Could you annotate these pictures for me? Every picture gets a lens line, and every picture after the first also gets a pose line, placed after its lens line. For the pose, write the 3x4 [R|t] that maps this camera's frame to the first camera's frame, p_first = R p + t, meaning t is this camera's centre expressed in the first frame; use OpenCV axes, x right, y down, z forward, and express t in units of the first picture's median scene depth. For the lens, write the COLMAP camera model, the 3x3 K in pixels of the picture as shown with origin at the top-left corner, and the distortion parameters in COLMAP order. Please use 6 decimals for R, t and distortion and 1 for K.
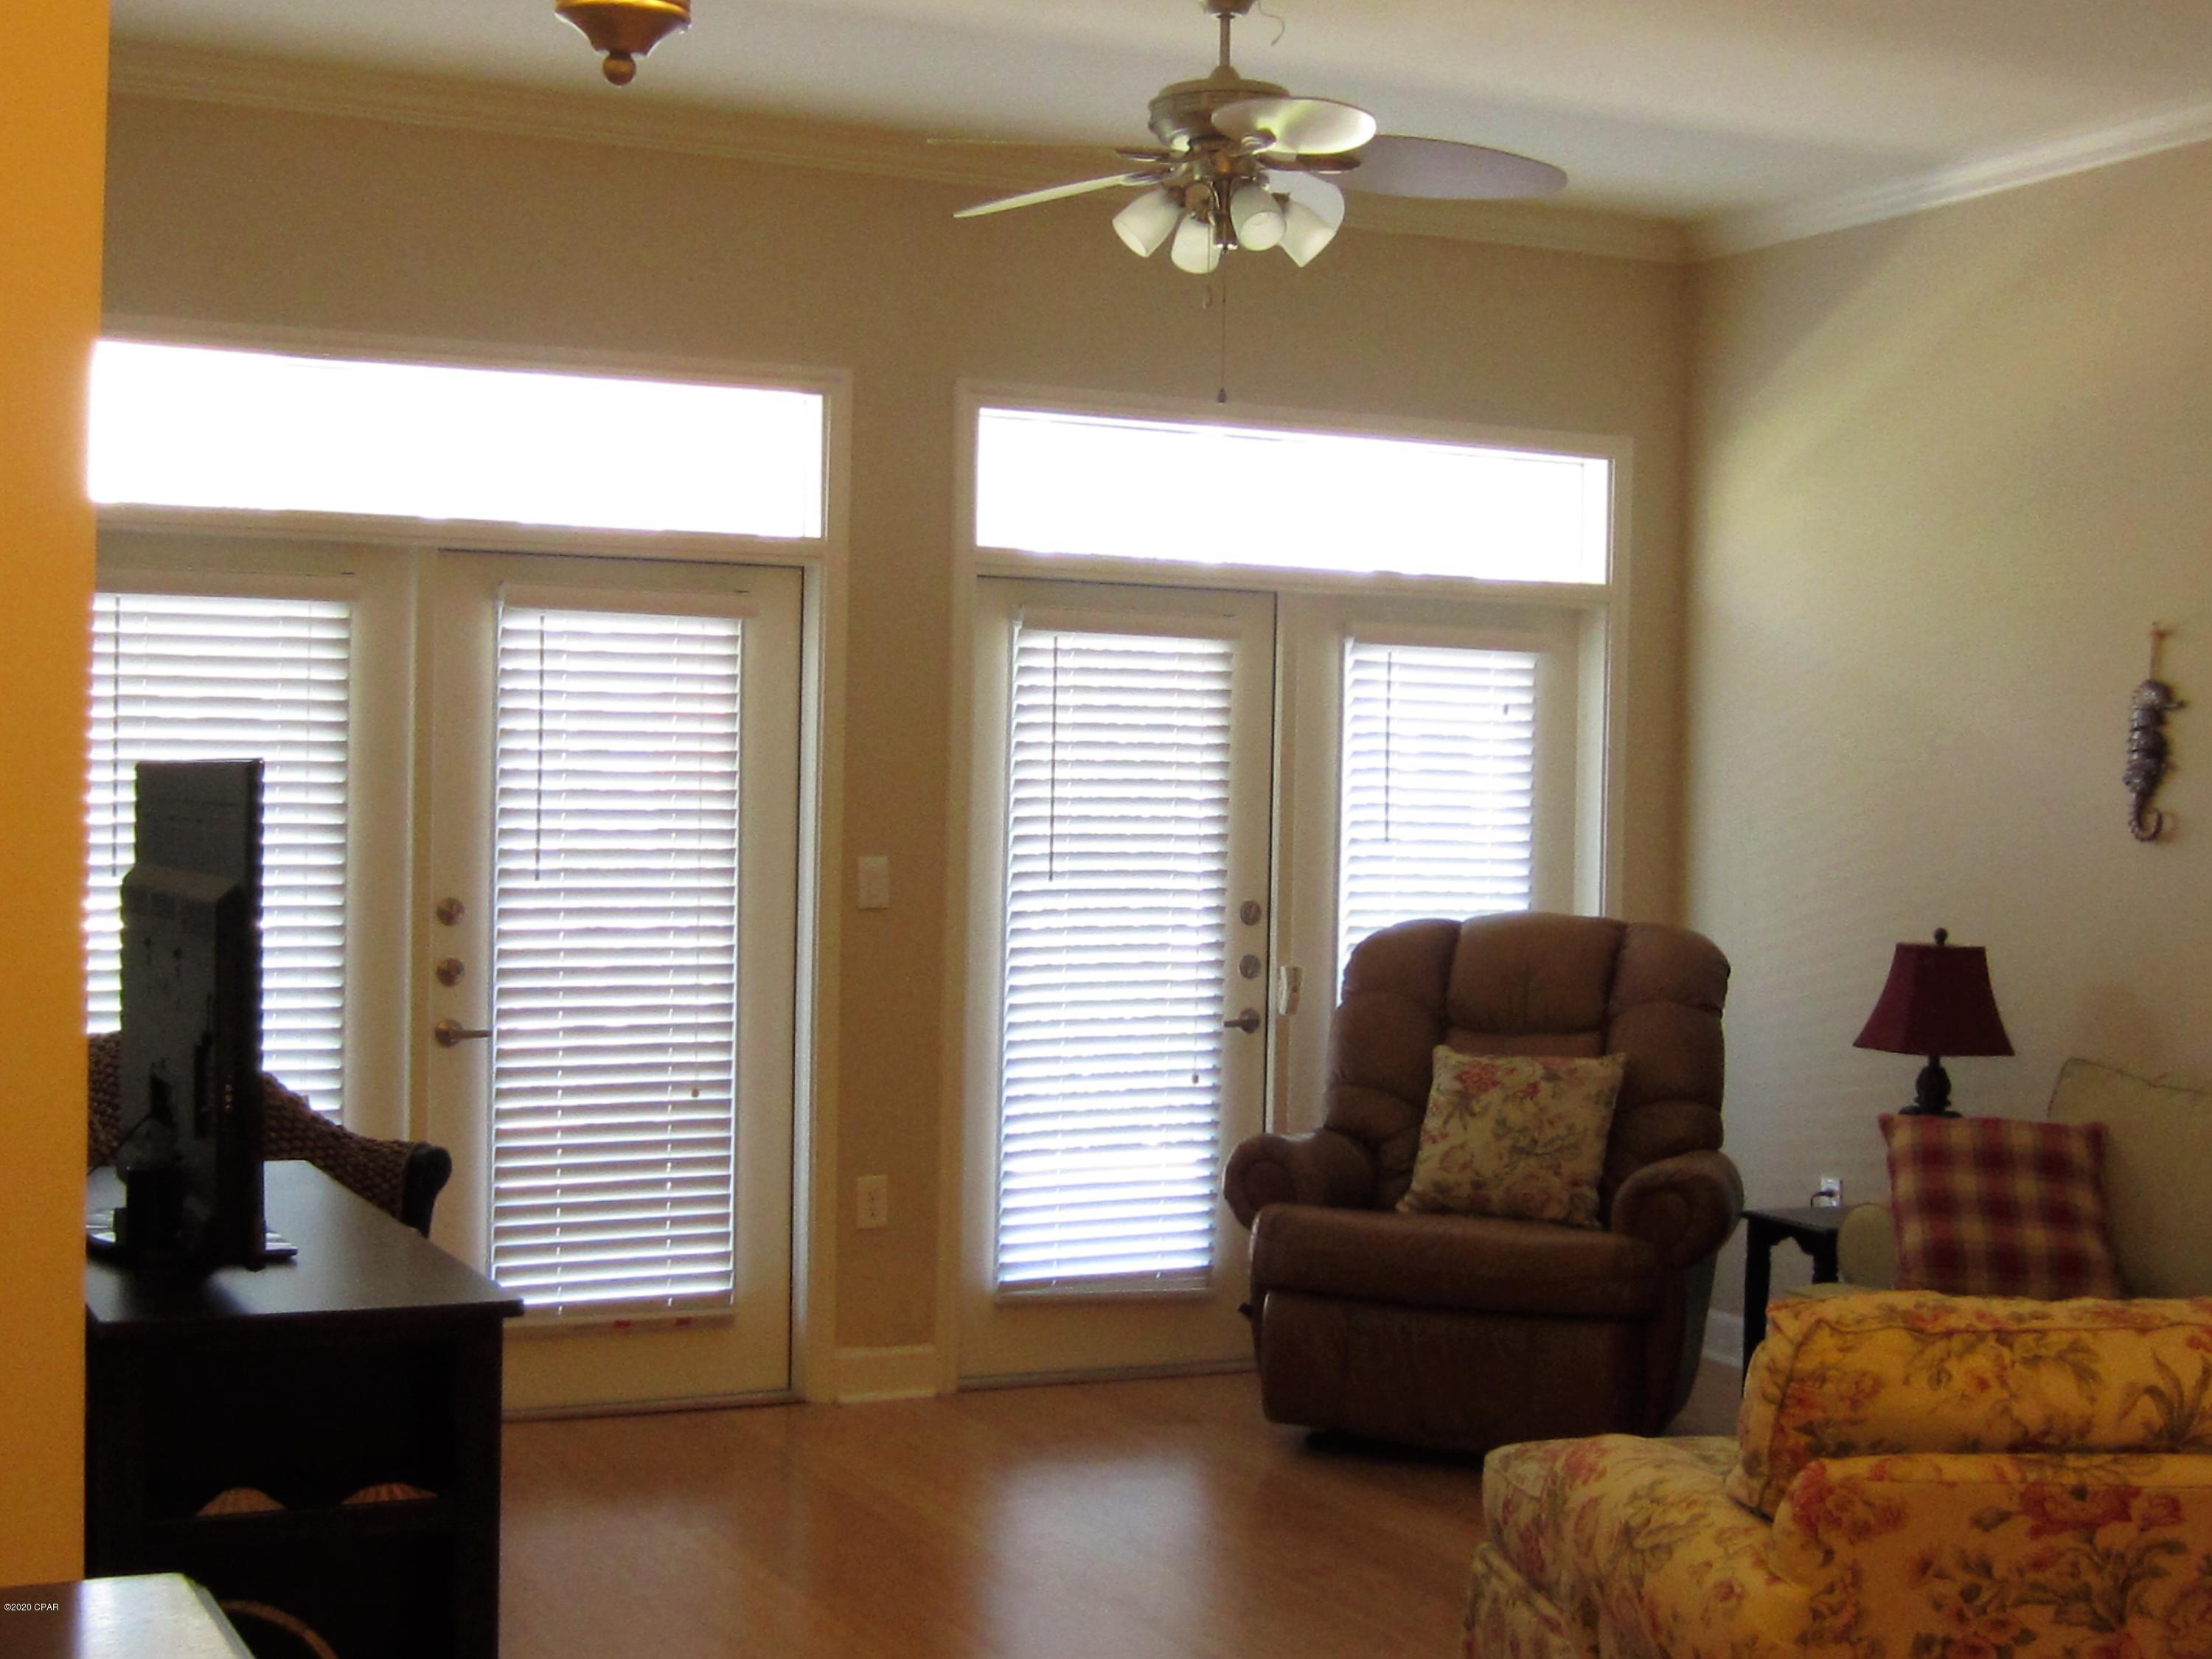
lens RADIAL K [[2998.2, 0, 1094.0], [0, 2998.2, 830.3], [0, 0, 1]] dist [-0.051356, 0.000000]
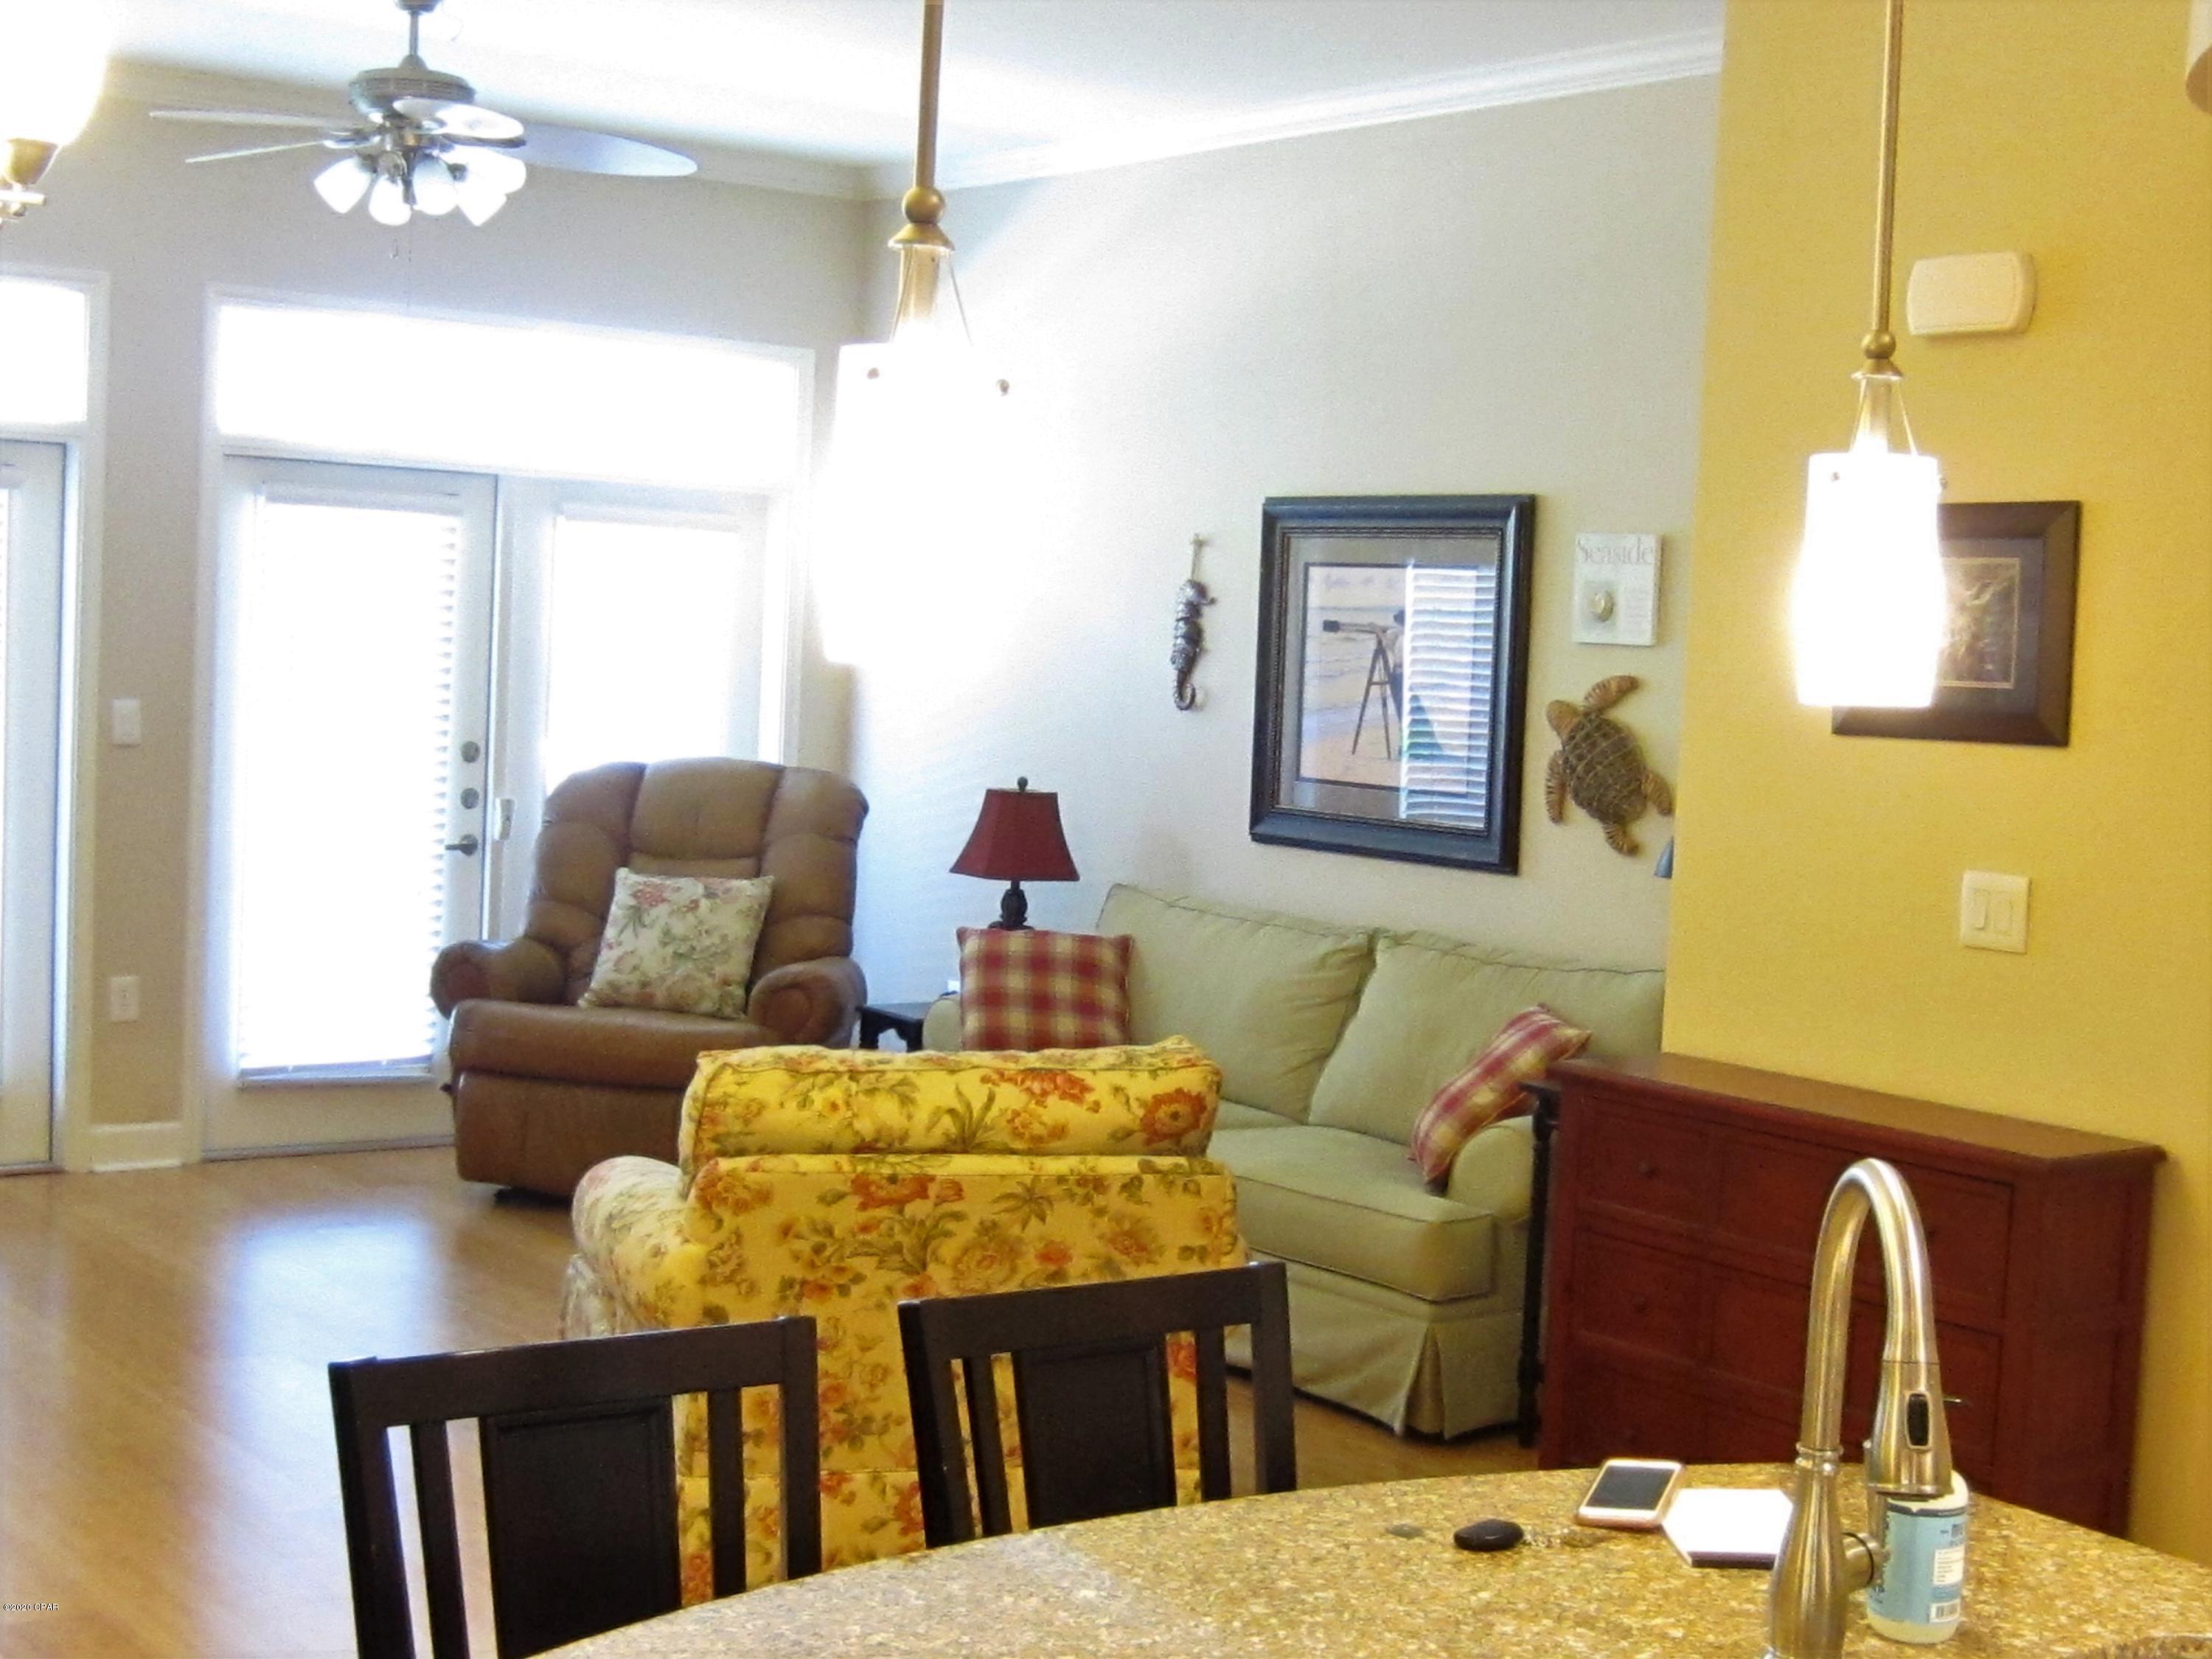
lens RADIAL K [[2998.2, 0, 1108.5], [0, 2998.2, 843.3], [0, 0, 1]] dist [-0.051356, 0.000000]
pose [[0.977250, 0.010285, 0.211842, 0.058024], [-0.023911, 0.997798, 0.061861, -0.017559], [-0.210740, -0.065519, 0.975344, -0.217370]]
